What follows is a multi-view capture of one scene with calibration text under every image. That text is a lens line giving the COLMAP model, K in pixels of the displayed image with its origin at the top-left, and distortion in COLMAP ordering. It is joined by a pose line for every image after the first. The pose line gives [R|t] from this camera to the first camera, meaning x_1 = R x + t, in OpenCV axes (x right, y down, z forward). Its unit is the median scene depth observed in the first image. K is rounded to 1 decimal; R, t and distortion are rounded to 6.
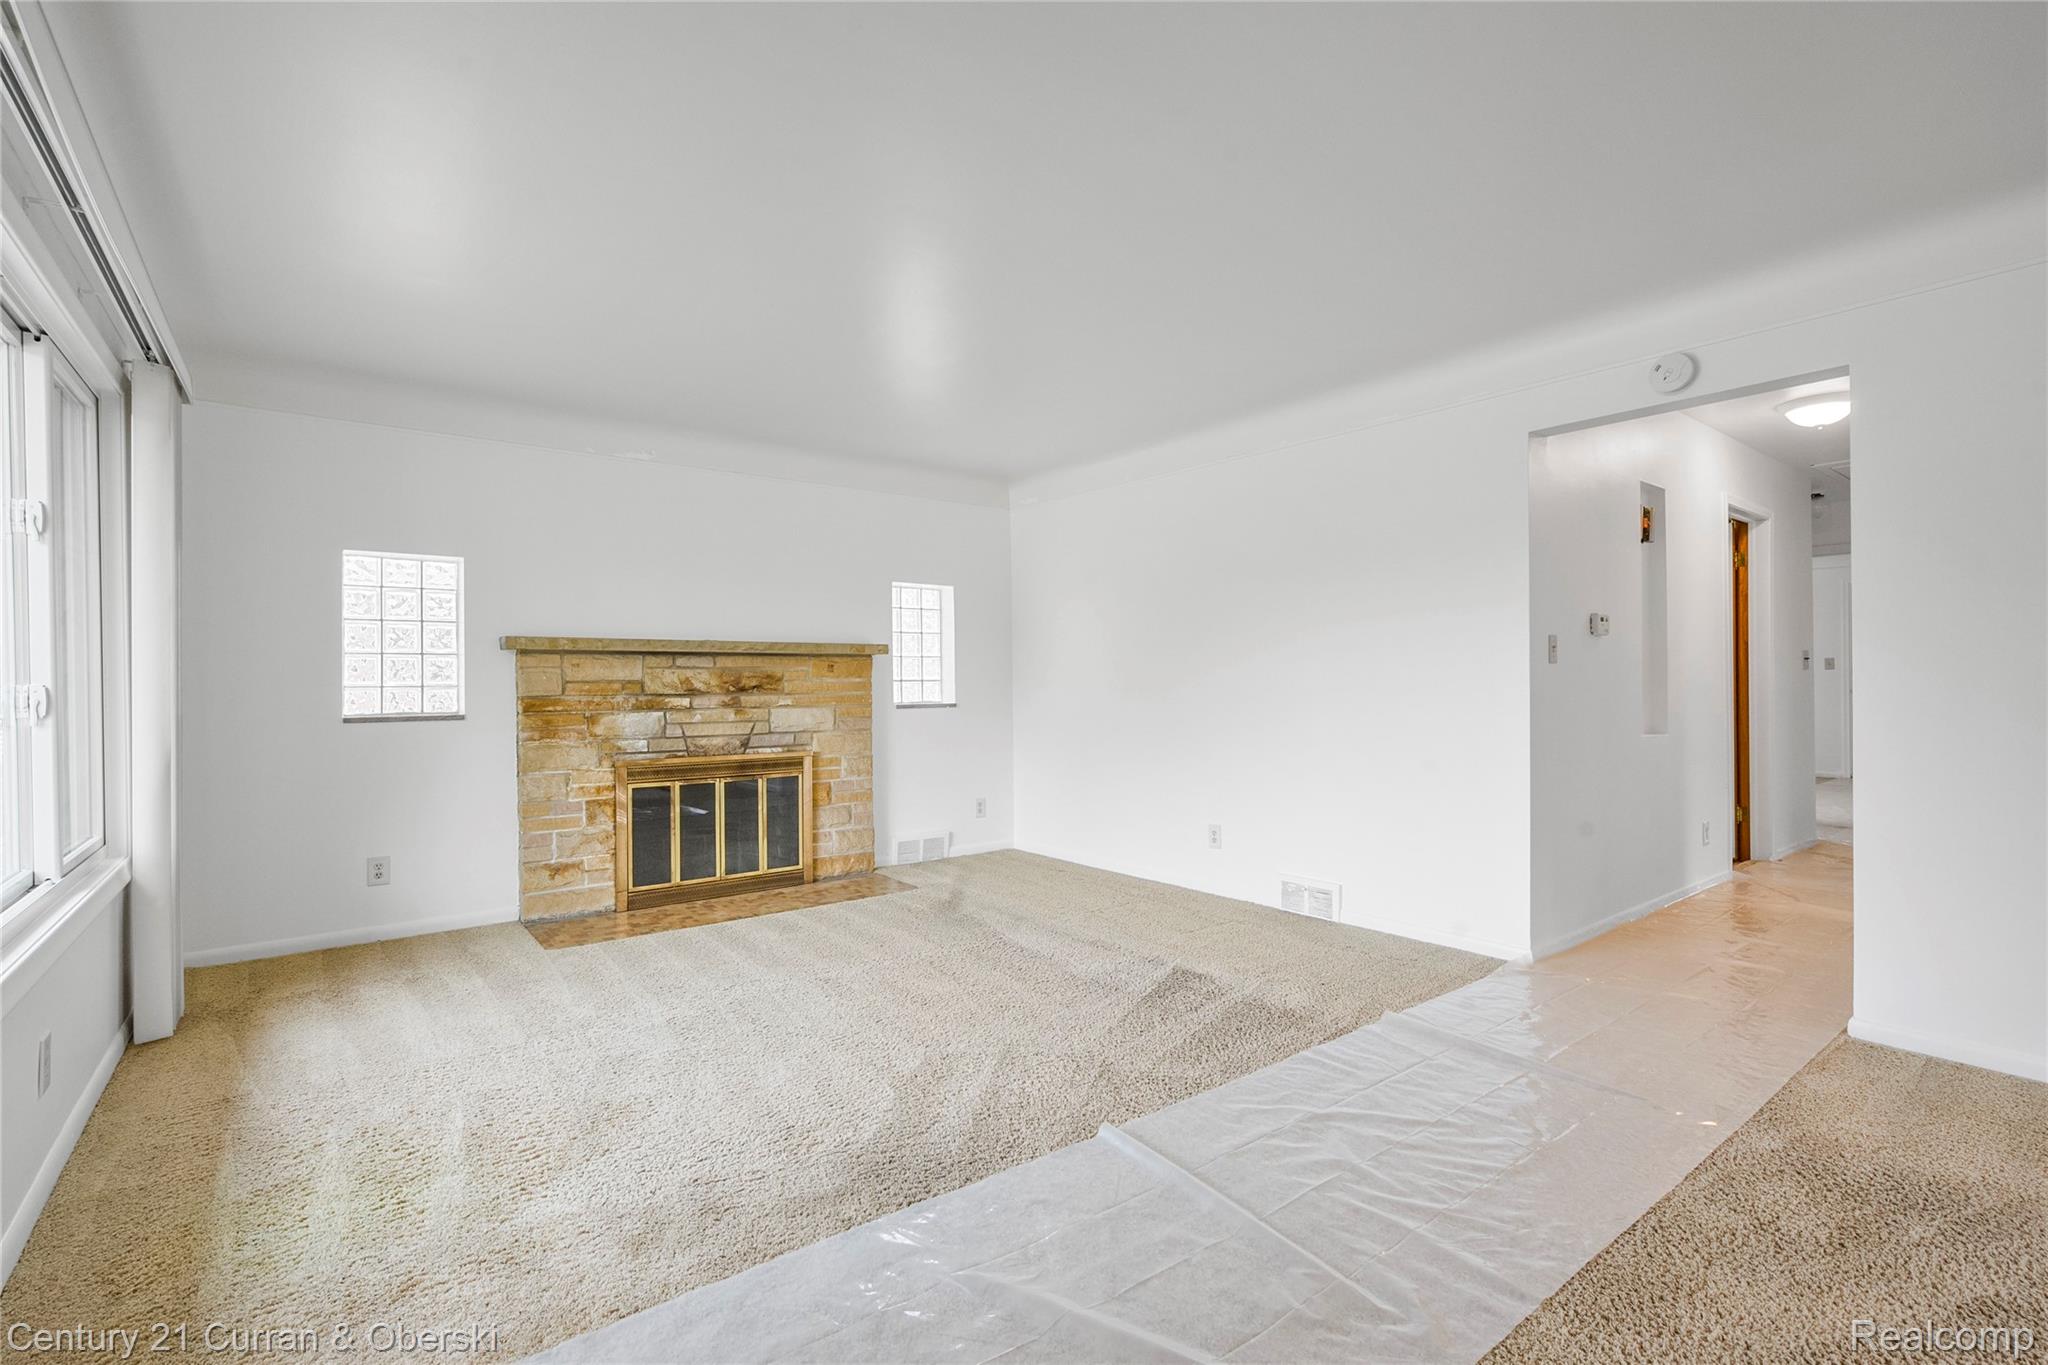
lens RADIAL K [[922.0, 0, 1026.7], [0, 922.0, 689.2], [0, 0, 1]] dist [-0.008048, 0.001905]
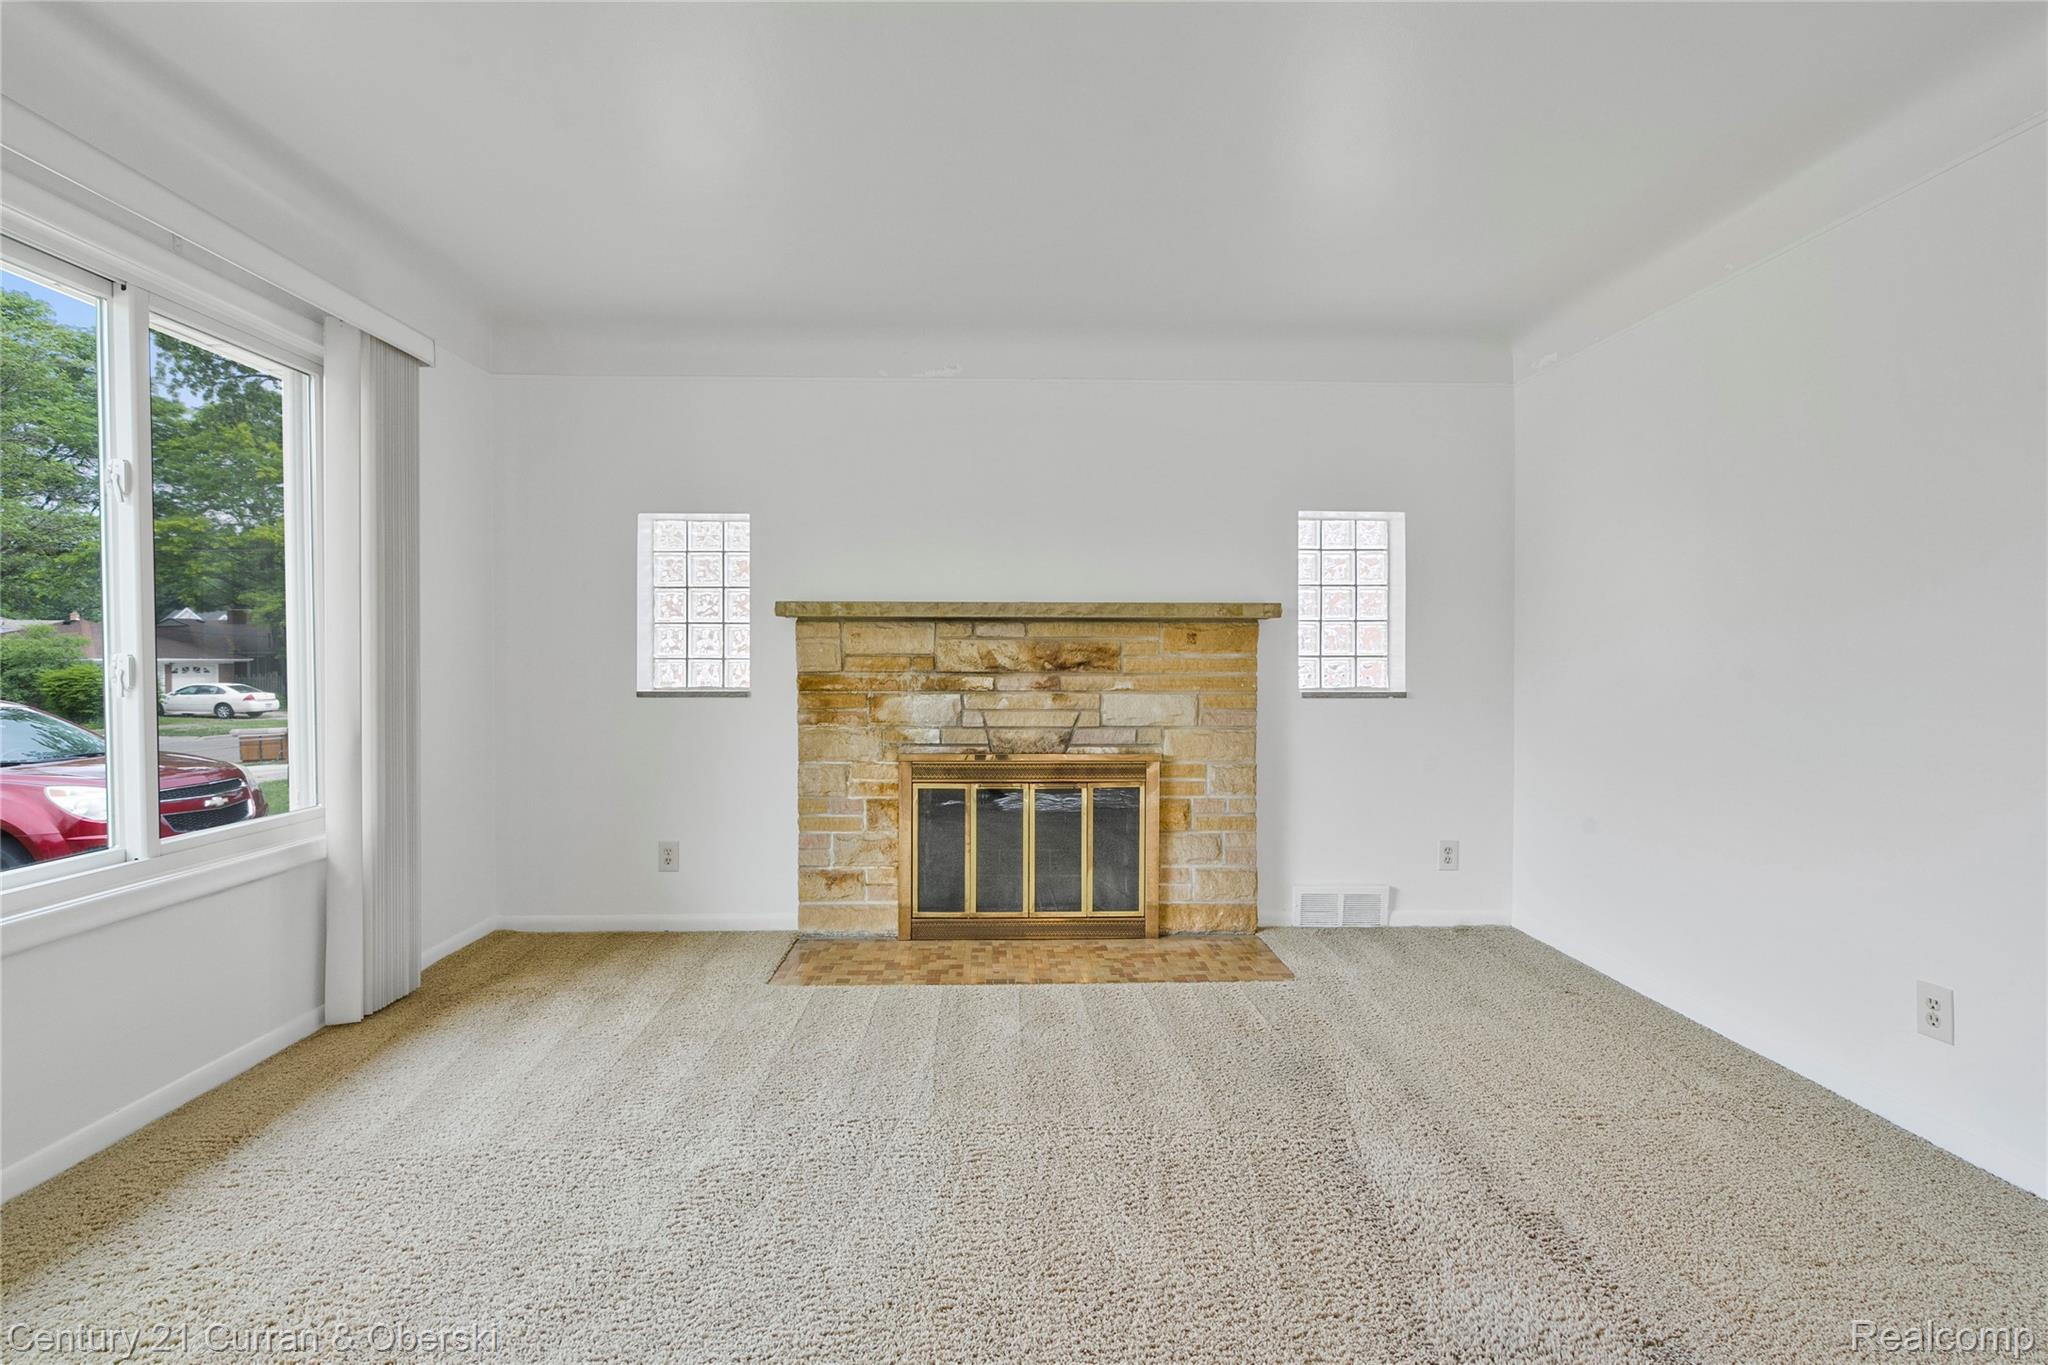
lens RADIAL K [[922.0, 0, 1015.1], [0, 922.0, 677.3], [0, 0, 1]] dist [-0.008048, 0.001905]
pose [[0.800798, 0.019884, -0.598604, 0.114611], [-0.011915, 0.999780, 0.017270, -0.004007], [0.598816, -0.006697, 0.800859, 0.397730]]
